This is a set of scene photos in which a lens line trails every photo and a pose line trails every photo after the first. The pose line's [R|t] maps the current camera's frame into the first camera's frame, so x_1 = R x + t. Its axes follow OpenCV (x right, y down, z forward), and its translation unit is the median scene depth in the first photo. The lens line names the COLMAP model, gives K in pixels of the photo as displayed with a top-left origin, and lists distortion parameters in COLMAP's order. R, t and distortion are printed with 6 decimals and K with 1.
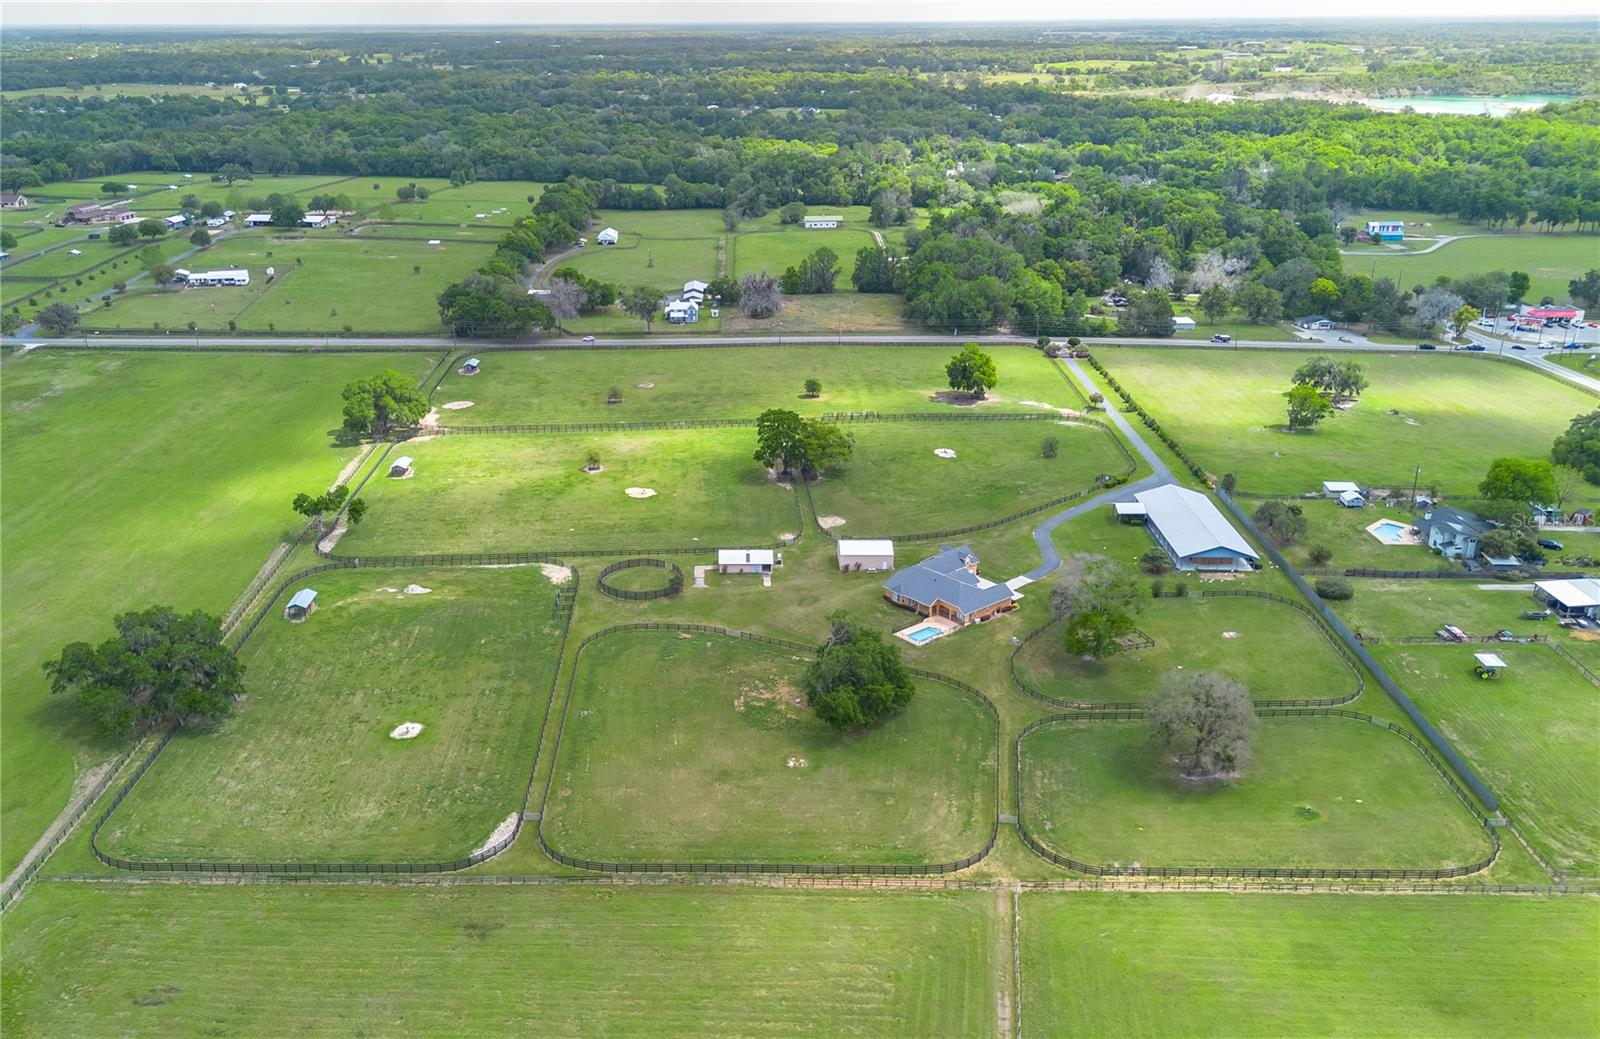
lens RADIAL K [[1304.7, 0, 705.9], [0, 1304.7, 538.3], [0, 0, 1]] dist [0.062206, -0.073953]
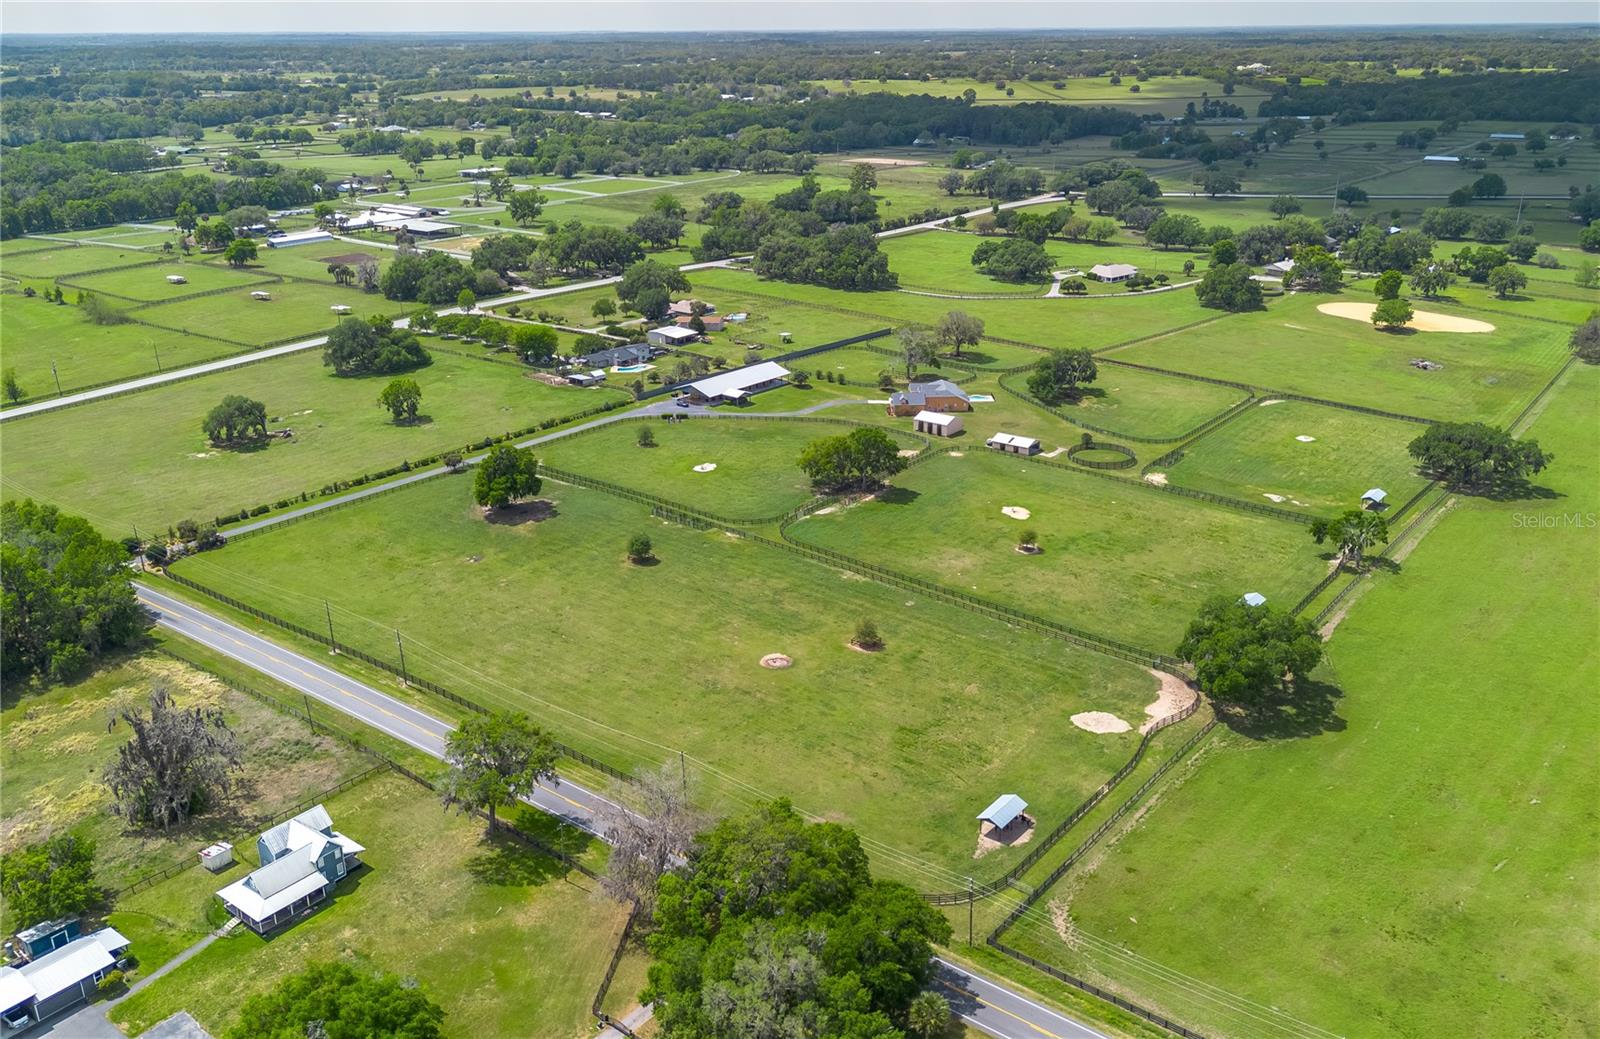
lens RADIAL K [[1304.7, 0, 837.8], [0, 1304.7, 544.0], [0, 0, 1]] dist [0.062206, -0.073953]
pose [[-0.815311, -0.201527, 0.542821, -0.473325], [0.226077, 0.752270, 0.618852, -0.647435], [-0.533063, 0.627277, -0.567774, 1.639280]]
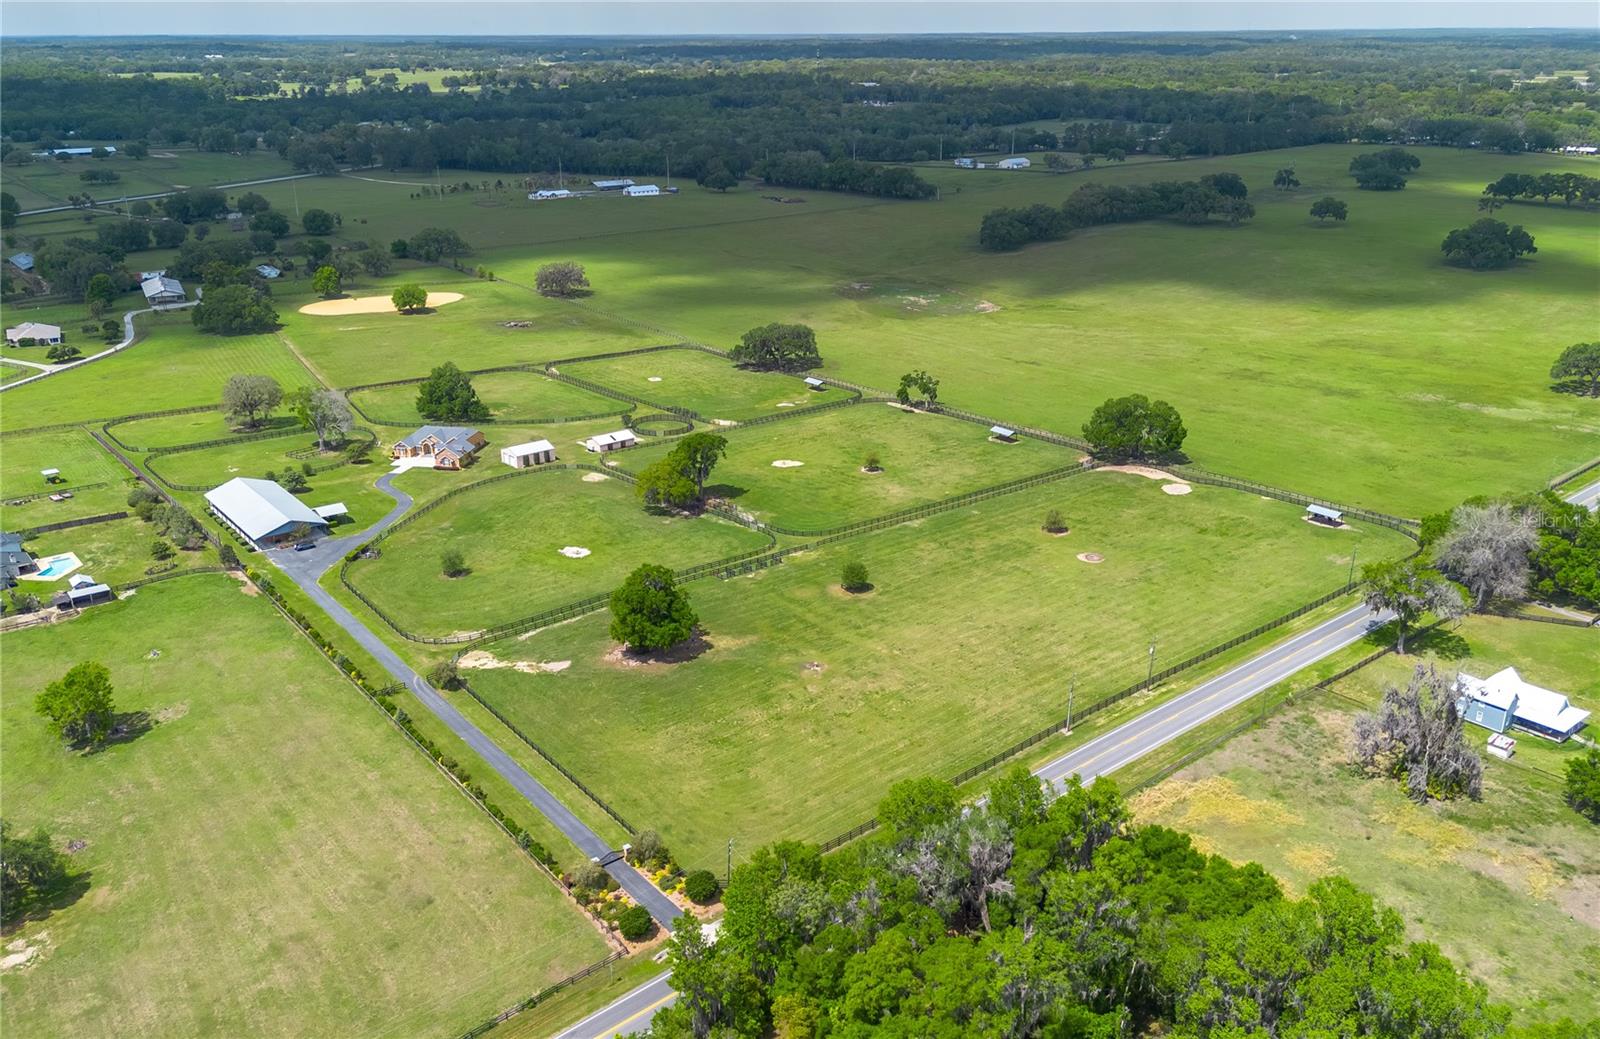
lens RADIAL K [[1304.7, 0, 815.0], [0, 1304.7, 514.1], [0, 0, 1]] dist [0.062206, -0.073953]
pose [[-0.744244, 0.241538, -0.622705, 0.615309], [-0.238759, 0.774505, 0.585779, -0.641949], [0.623775, 0.584638, -0.518751, 1.604125]]
